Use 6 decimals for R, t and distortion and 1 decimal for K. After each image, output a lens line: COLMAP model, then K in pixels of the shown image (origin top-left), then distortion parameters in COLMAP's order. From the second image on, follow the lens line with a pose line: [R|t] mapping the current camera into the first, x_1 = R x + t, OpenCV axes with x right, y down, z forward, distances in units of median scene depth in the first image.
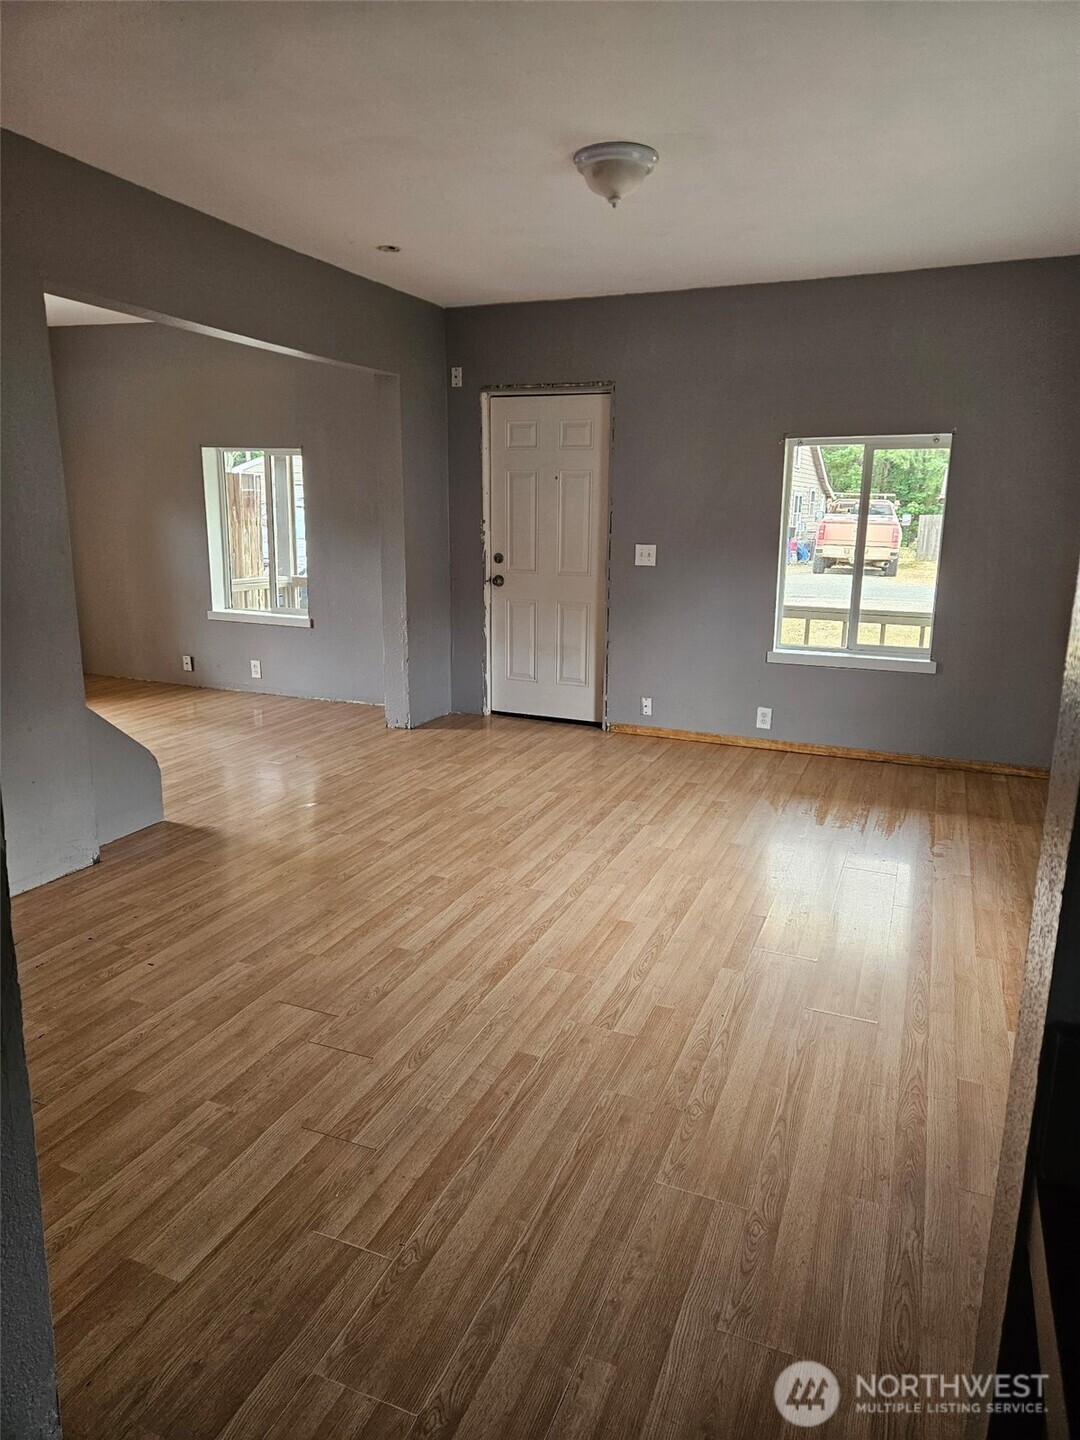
lens RADIAL K [[947.9, 0, 542.4], [0, 947.9, 715.6], [0, 0, 1]] dist [0.055835, -0.025287]
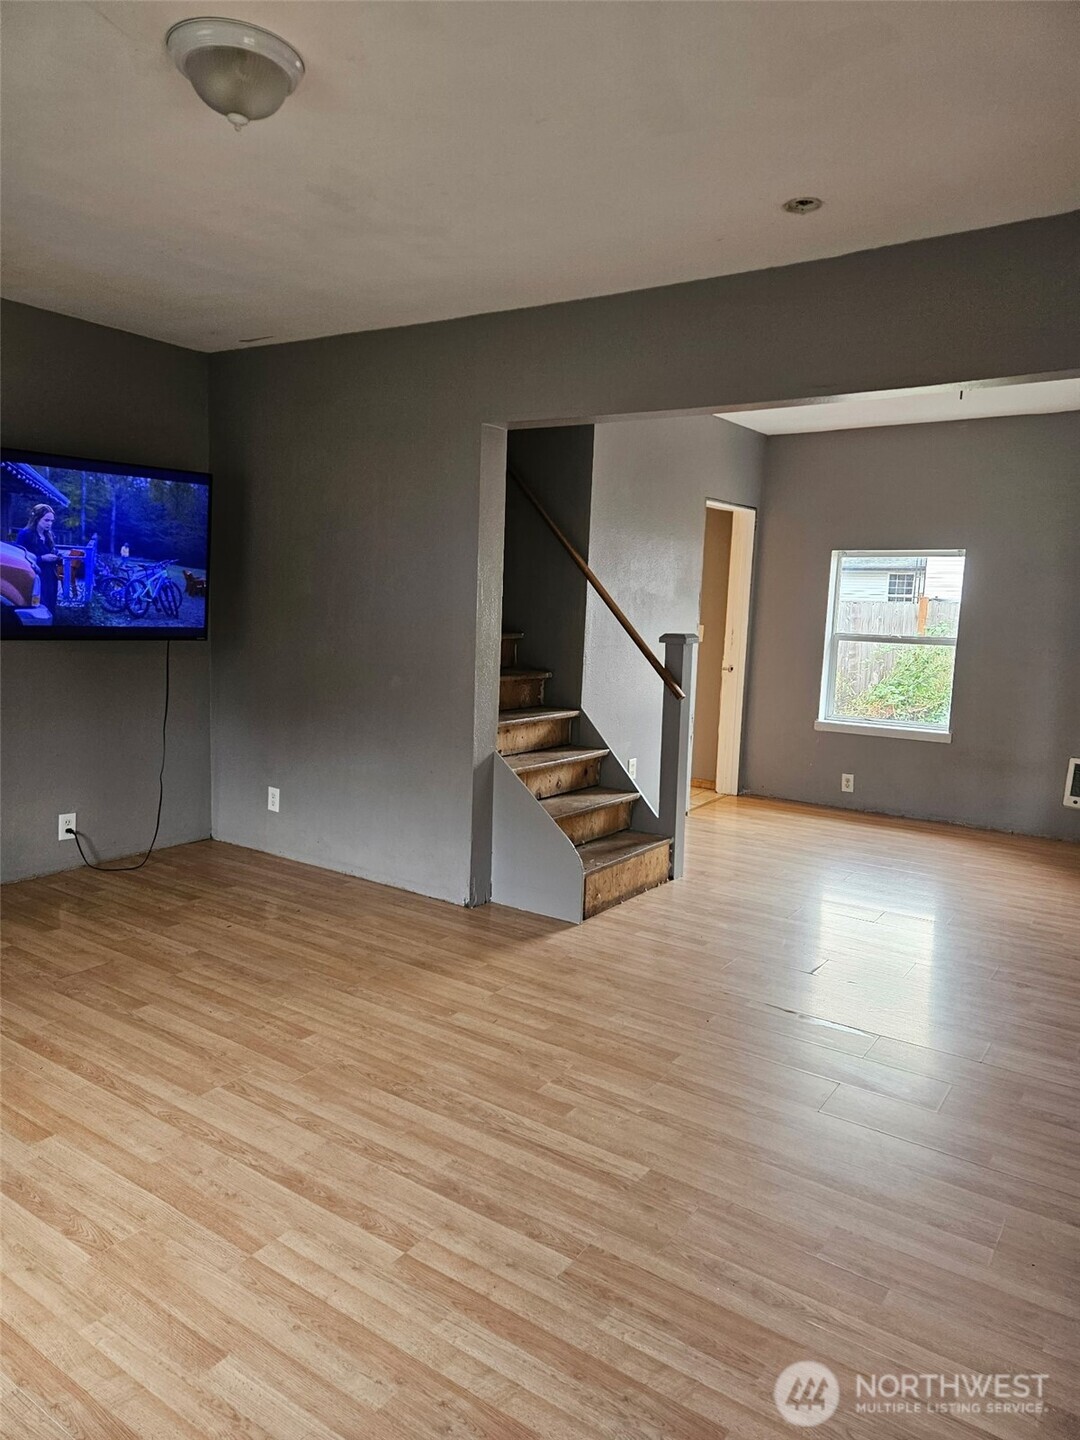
lens RADIAL K [[947.9, 0, 536.6], [0, 947.9, 728.1], [0, 0, 1]] dist [0.055835, -0.025287]
pose [[-0.207104, 0.120108, -0.970918, 0.601586], [-0.245960, 0.954166, 0.170500, -0.266789], [0.946896, 0.274118, -0.168070, 1.202191]]
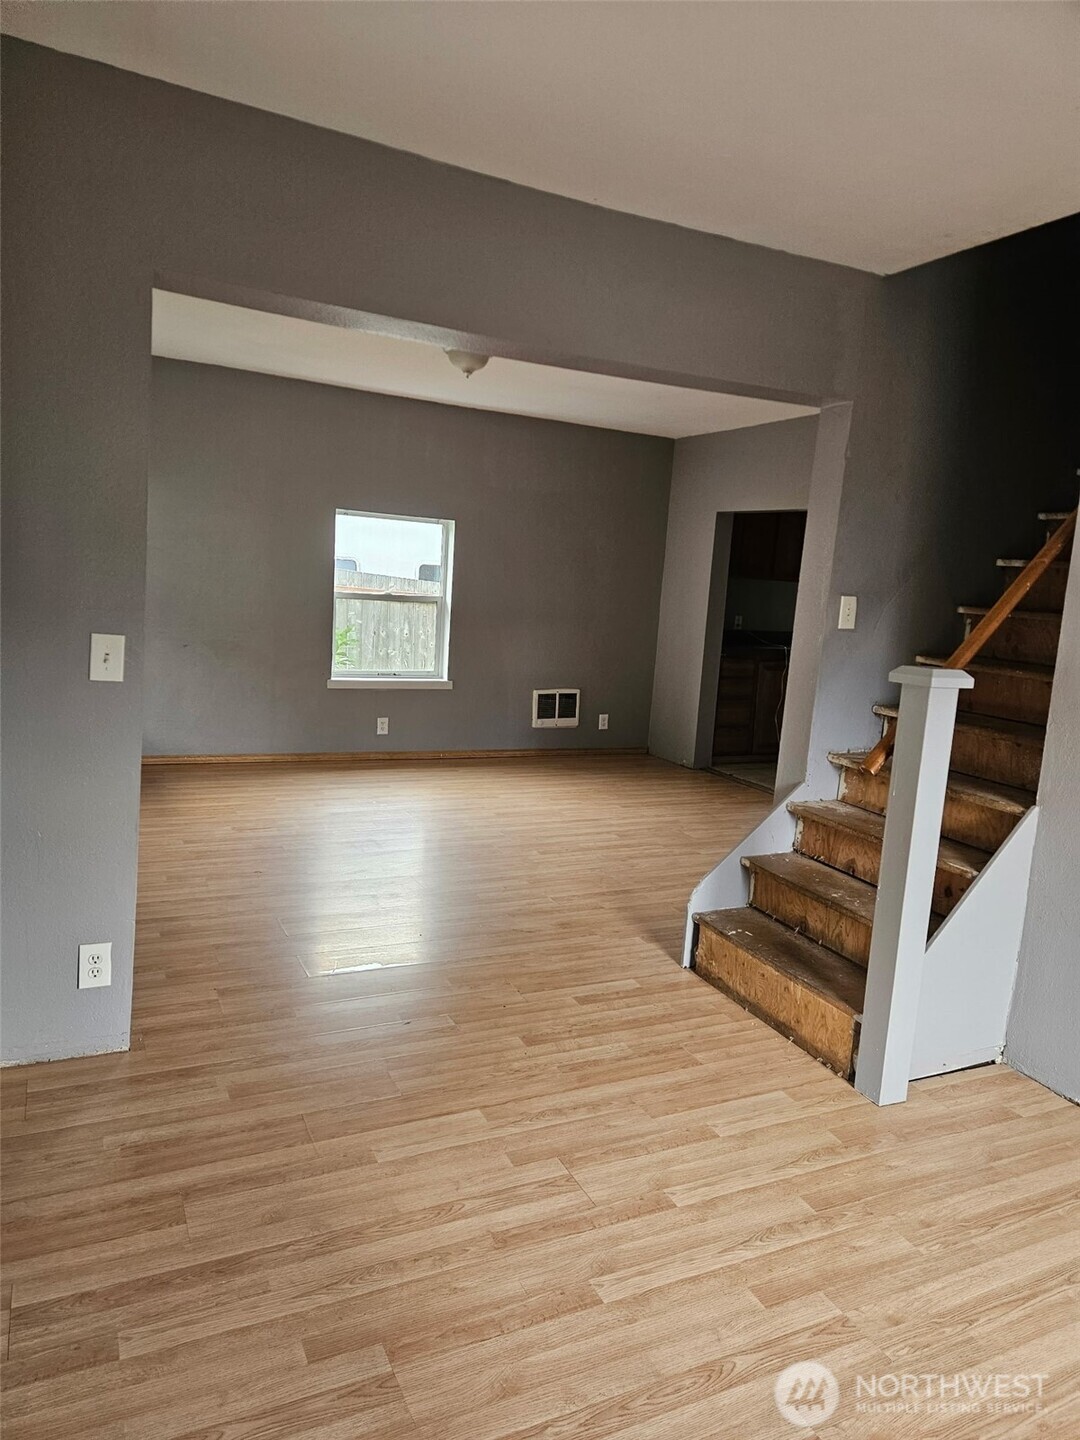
lens RADIAL K [[947.9, 0, 535.7], [0, 947.9, 712.7], [0, 0, 1]] dist [0.055835, -0.025287]
pose [[-0.749704, -0.154577, 0.643468, -0.900321], [0.063137, 0.951195, 0.302061, -0.408180], [-0.658755, 0.267083, -0.703355, 1.816225]]
